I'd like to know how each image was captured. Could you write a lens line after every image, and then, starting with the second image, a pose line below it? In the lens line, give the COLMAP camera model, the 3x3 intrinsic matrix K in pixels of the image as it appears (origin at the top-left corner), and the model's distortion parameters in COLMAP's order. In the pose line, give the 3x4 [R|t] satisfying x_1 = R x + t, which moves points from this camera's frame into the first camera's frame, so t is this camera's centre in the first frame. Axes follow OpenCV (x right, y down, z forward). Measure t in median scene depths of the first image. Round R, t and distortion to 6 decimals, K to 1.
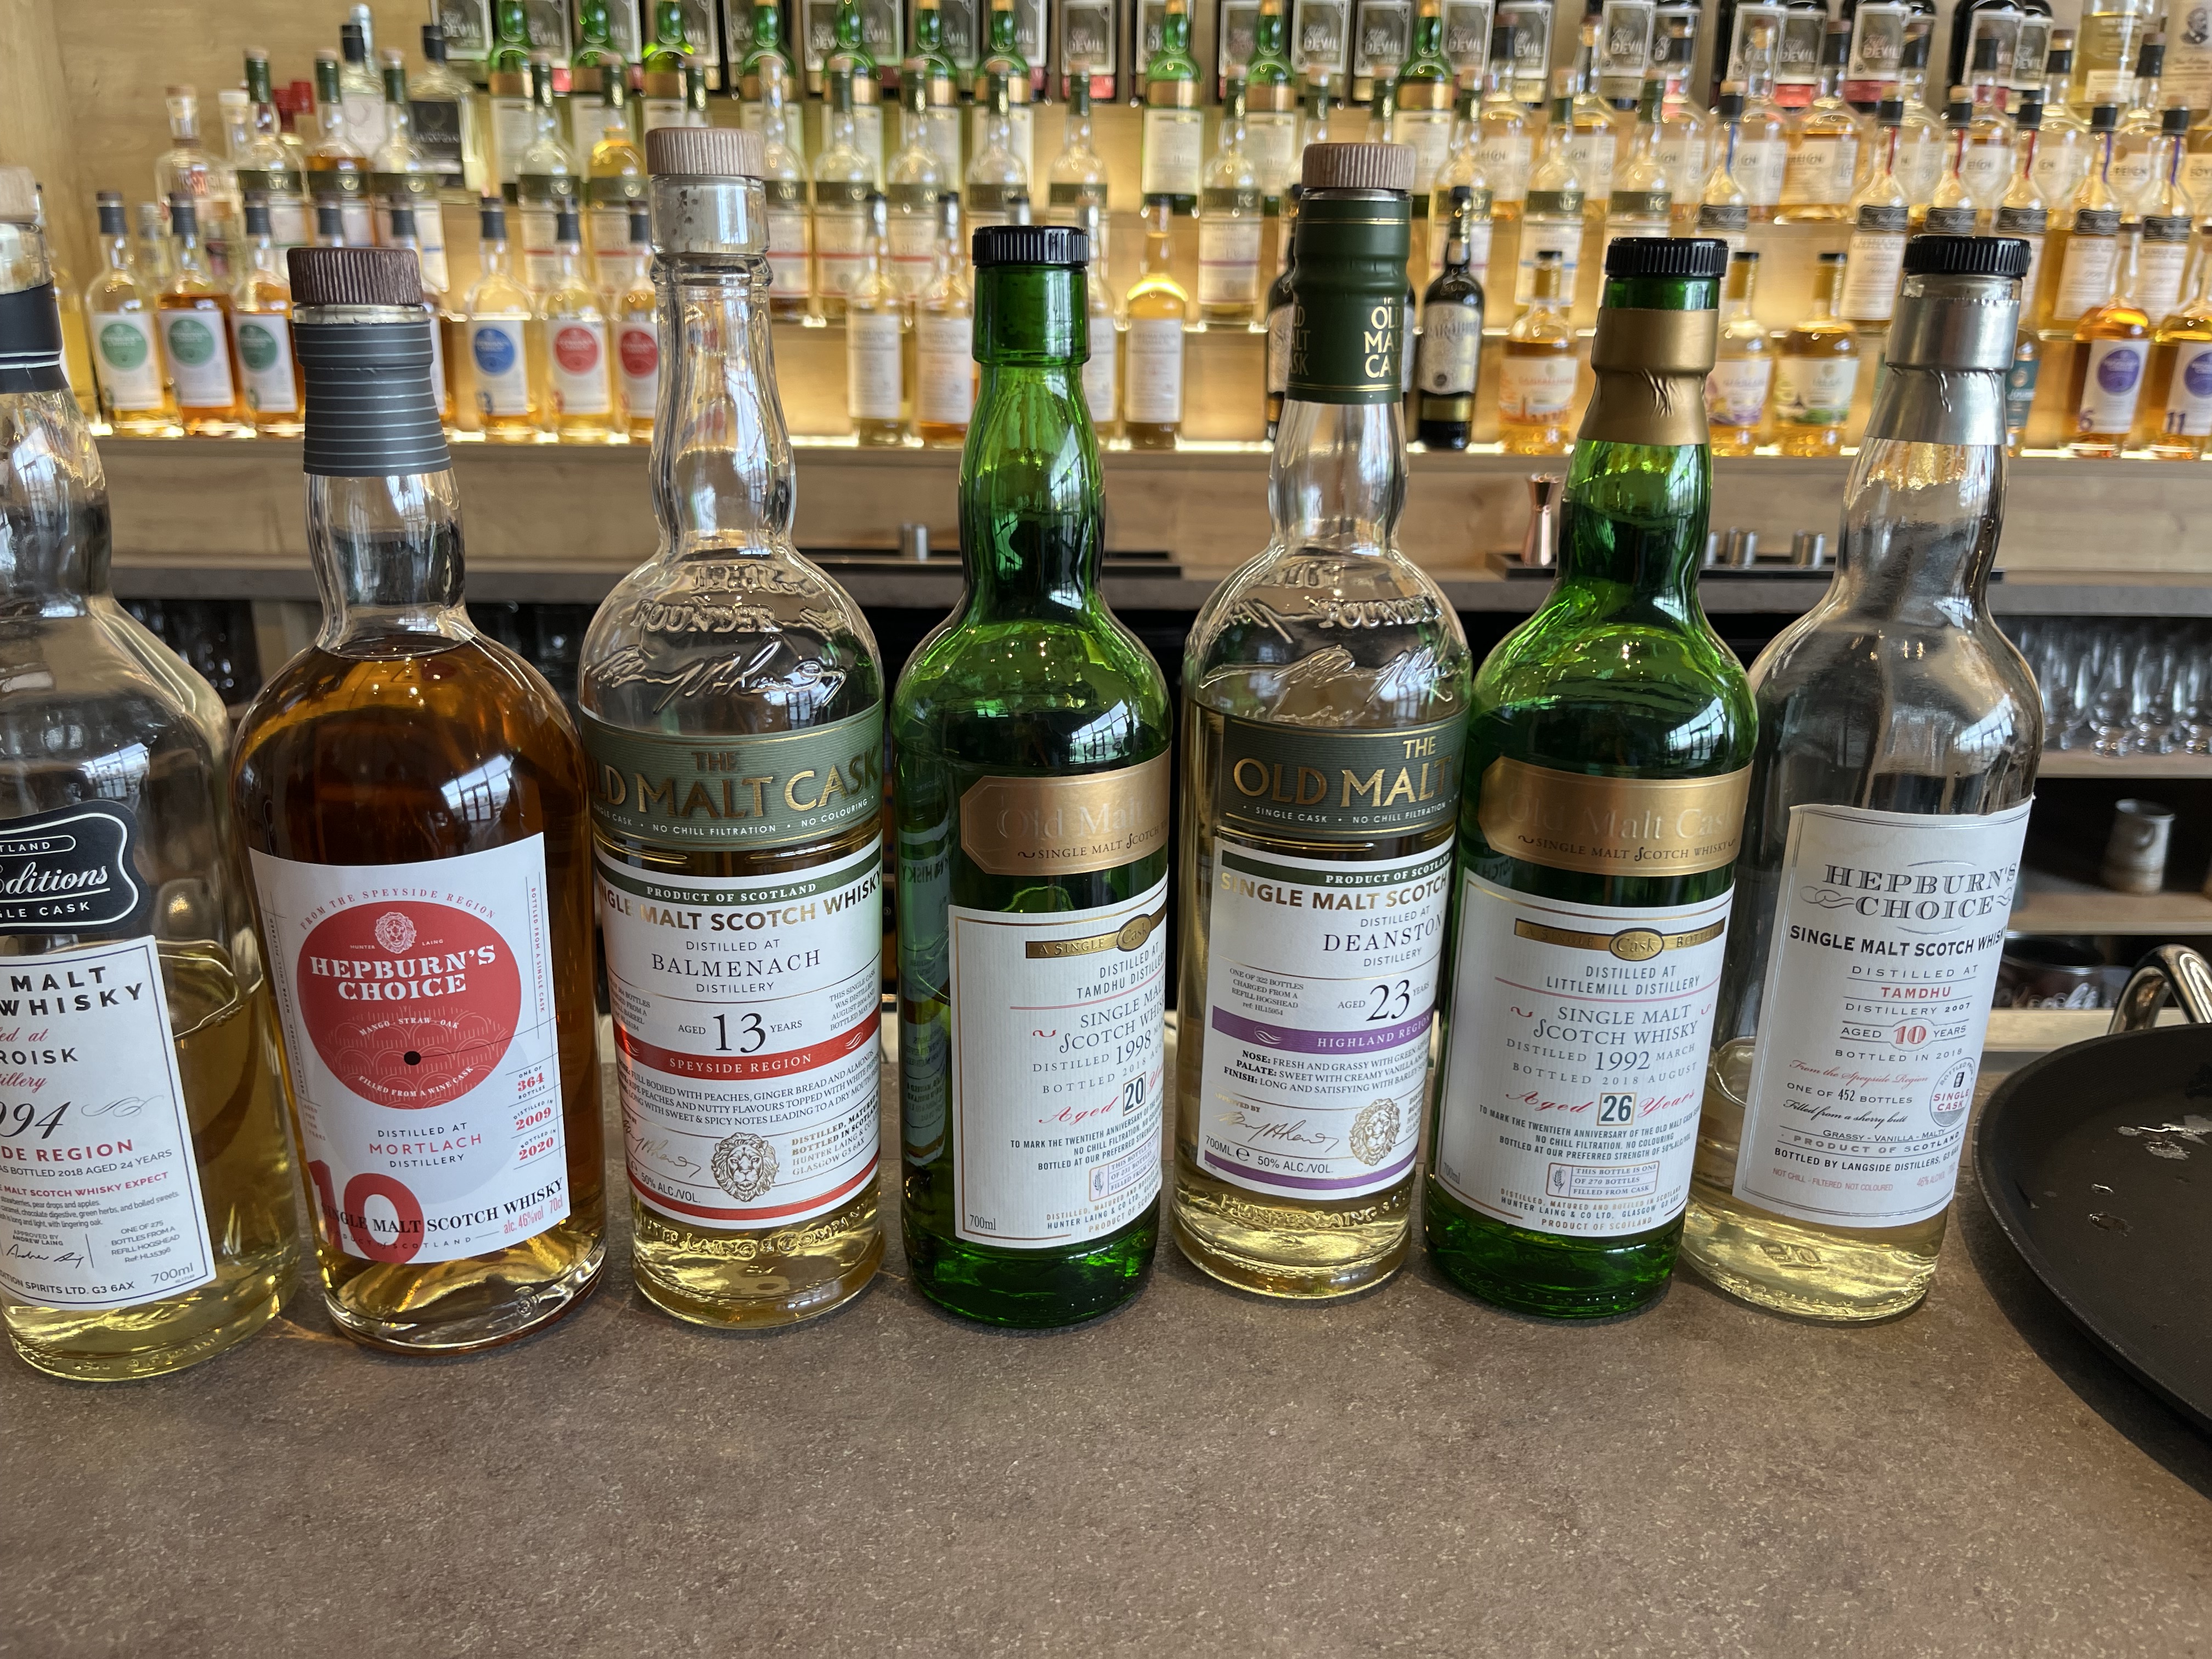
lens RADIAL K [[1667.4, 0, 1124.3], [0, 1667.4, 815.6], [0, 0, 1]] dist [0.093652, -0.209247]
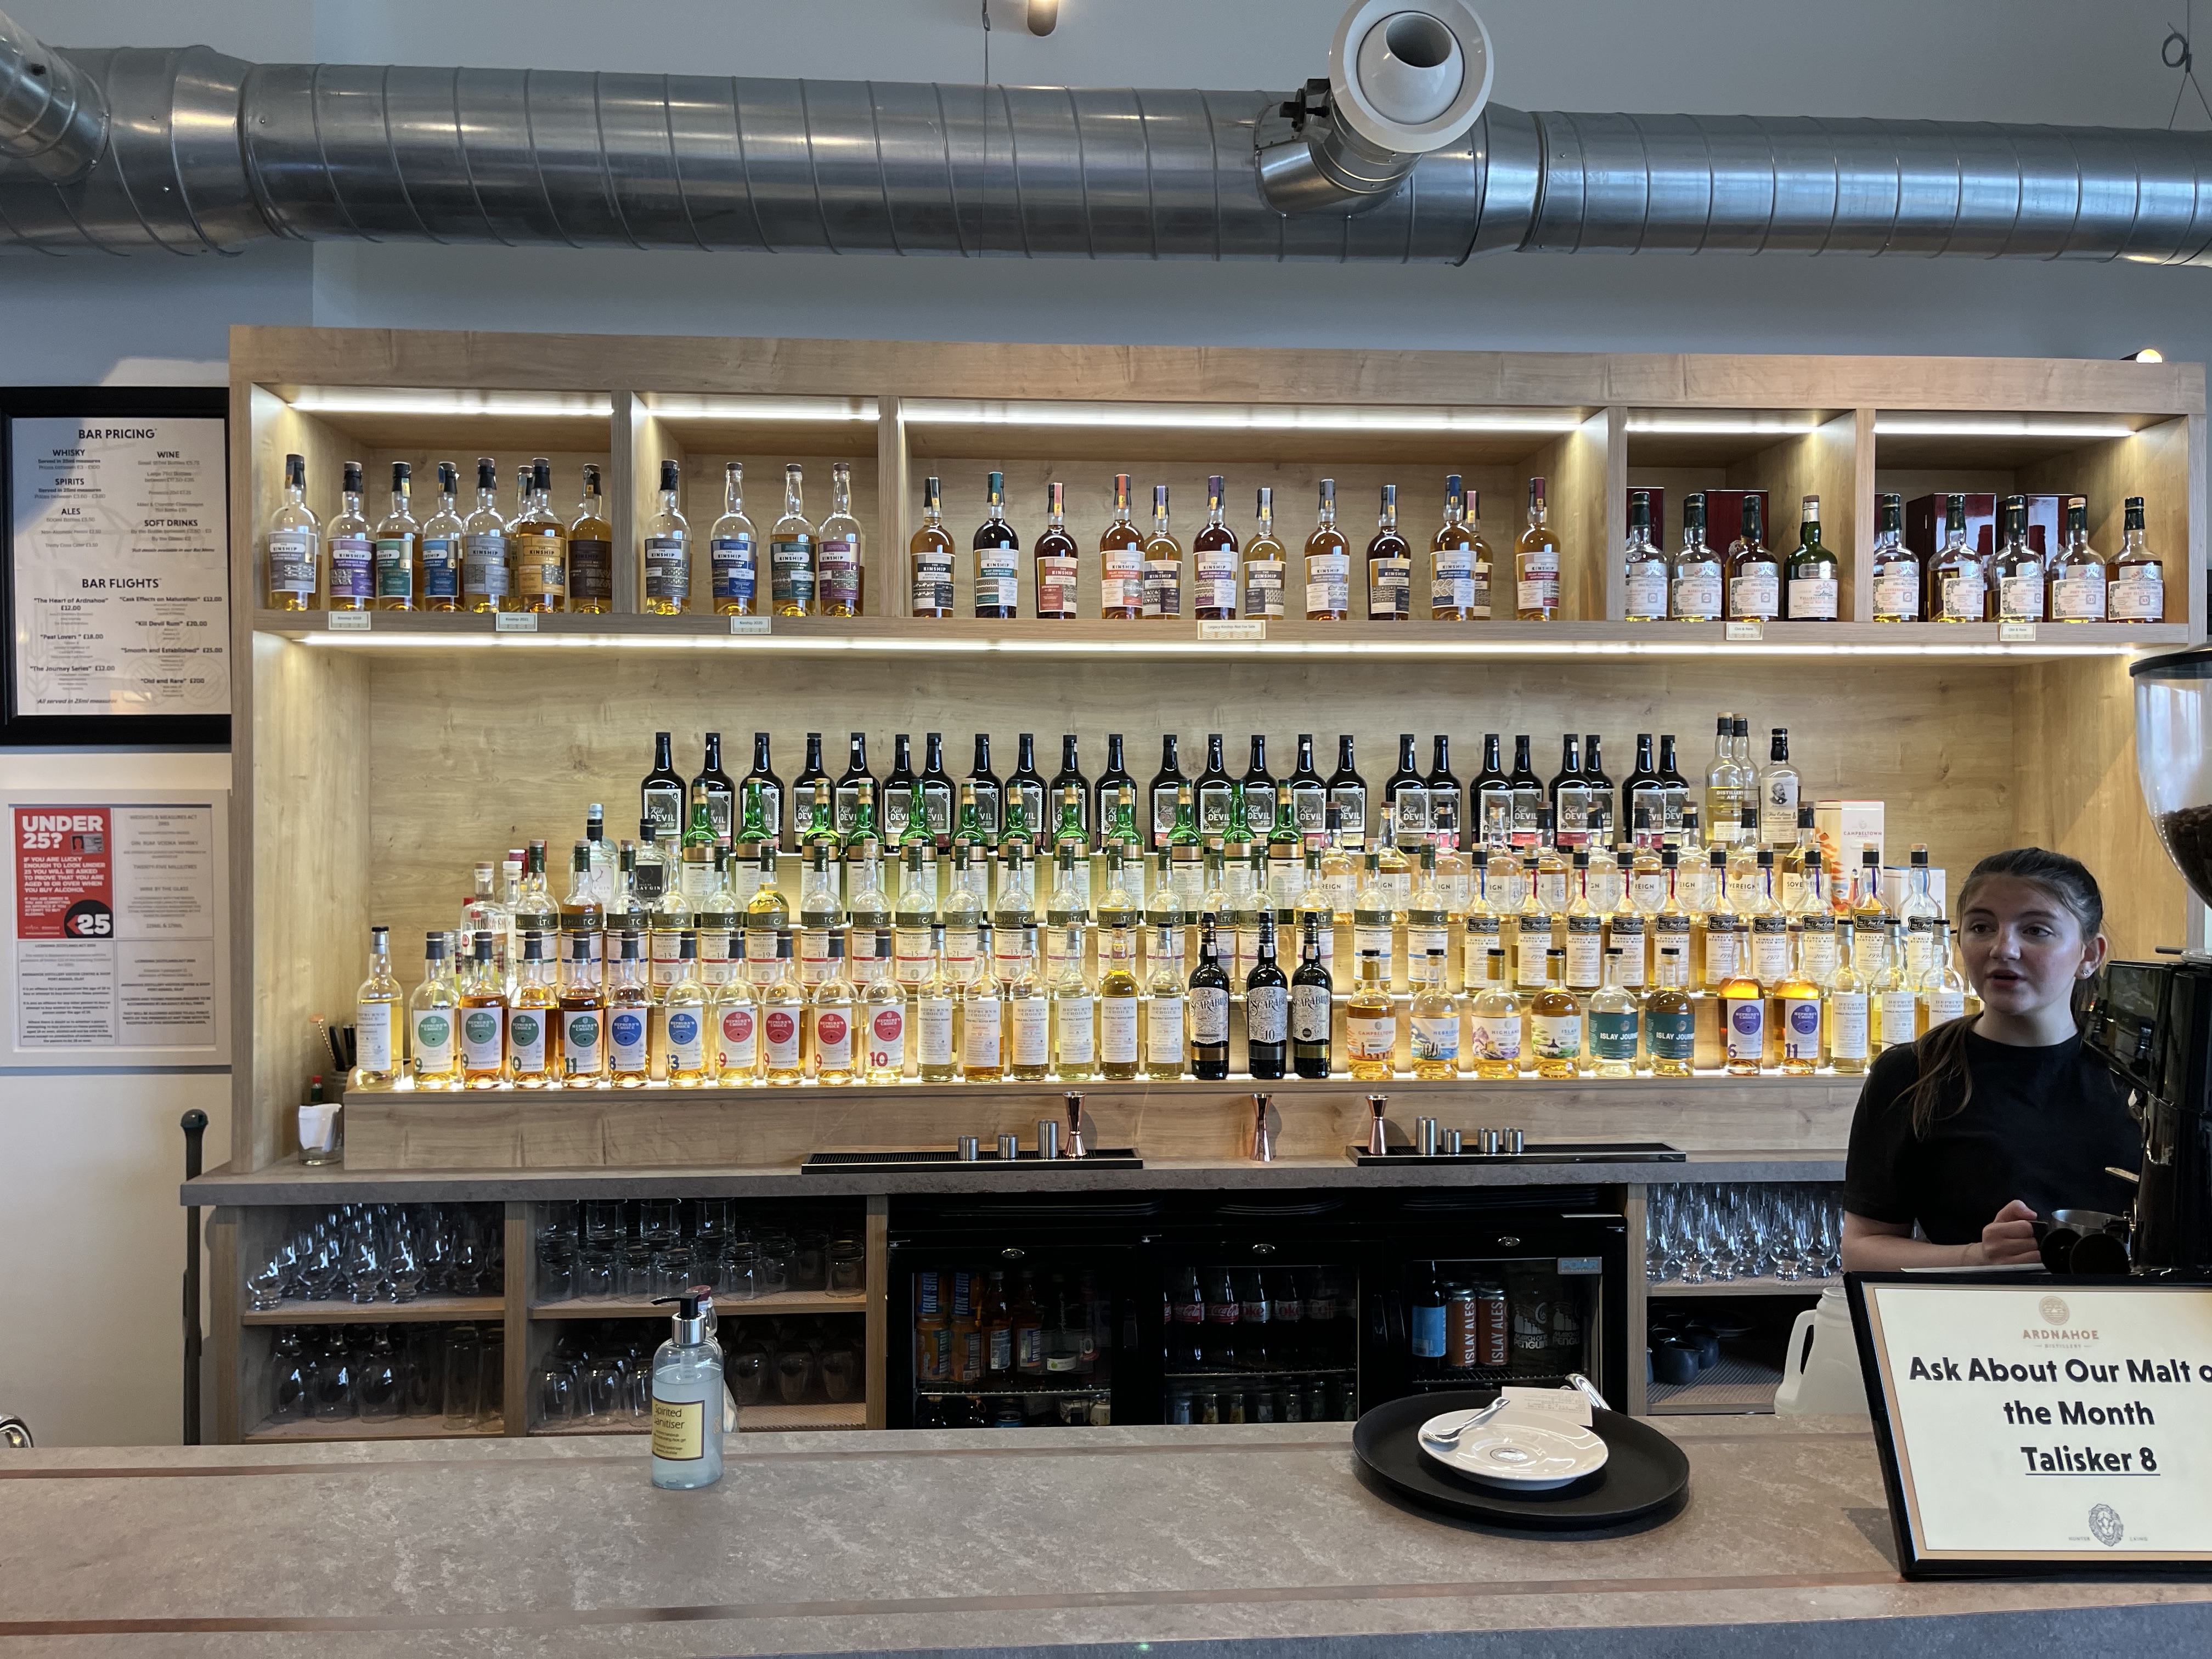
lens RADIAL K [[1667.4, 0, 1124.3], [0, 1667.4, 815.6], [0, 0, 1]] dist [0.093652, -0.209247]
pose [[0.998709, -0.013300, 0.049023, -0.049017], [0.028207, 0.947843, -0.317487, 0.030696], [-0.042243, 0.318460, 0.946994, -0.487725]]
